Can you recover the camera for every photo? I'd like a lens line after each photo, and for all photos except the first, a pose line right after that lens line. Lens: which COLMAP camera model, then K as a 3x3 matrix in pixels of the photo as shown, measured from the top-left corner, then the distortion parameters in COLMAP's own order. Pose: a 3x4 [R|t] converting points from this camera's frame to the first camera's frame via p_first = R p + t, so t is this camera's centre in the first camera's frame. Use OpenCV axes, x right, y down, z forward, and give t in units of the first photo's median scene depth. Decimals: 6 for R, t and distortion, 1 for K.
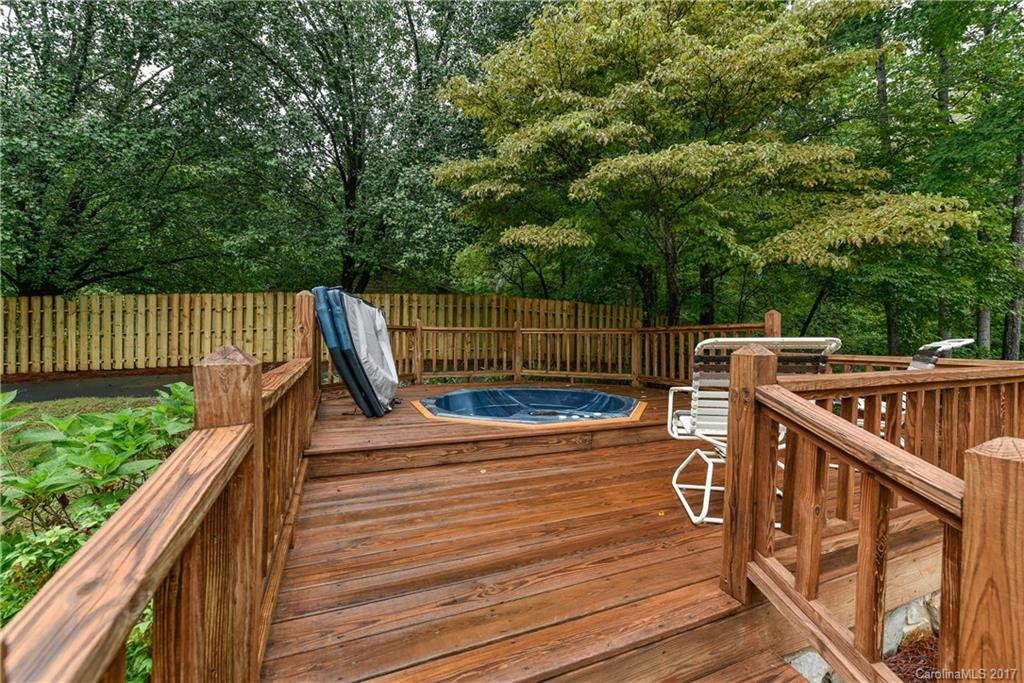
lens RADIAL K [[416.7, 0, 512.2], [0, 416.7, 341.3], [0, 0, 1]] dist [0.004186, 0.000370]
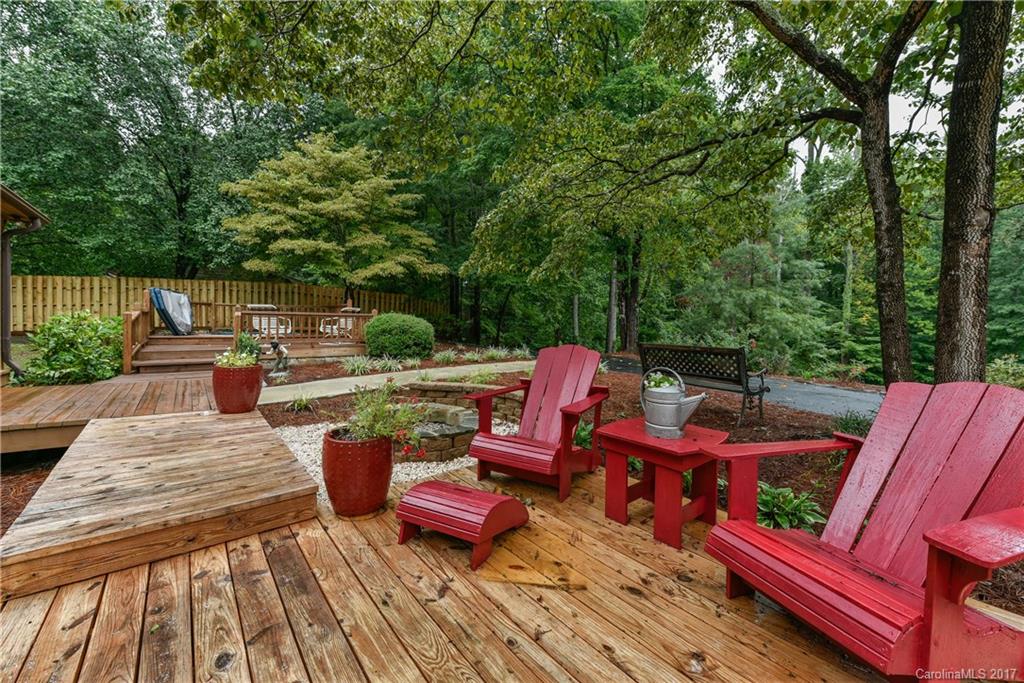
lens RADIAL K [[416.7, 0, 486.9], [0, 416.7, 338.3], [0, 0, 1]] dist [0.004186, 0.000370]
pose [[0.974179, 0.001298, 0.225772, 0.295007], [-0.008934, 0.999422, 0.032800, 0.027777], [-0.225599, -0.033970, 0.973628, -0.607095]]
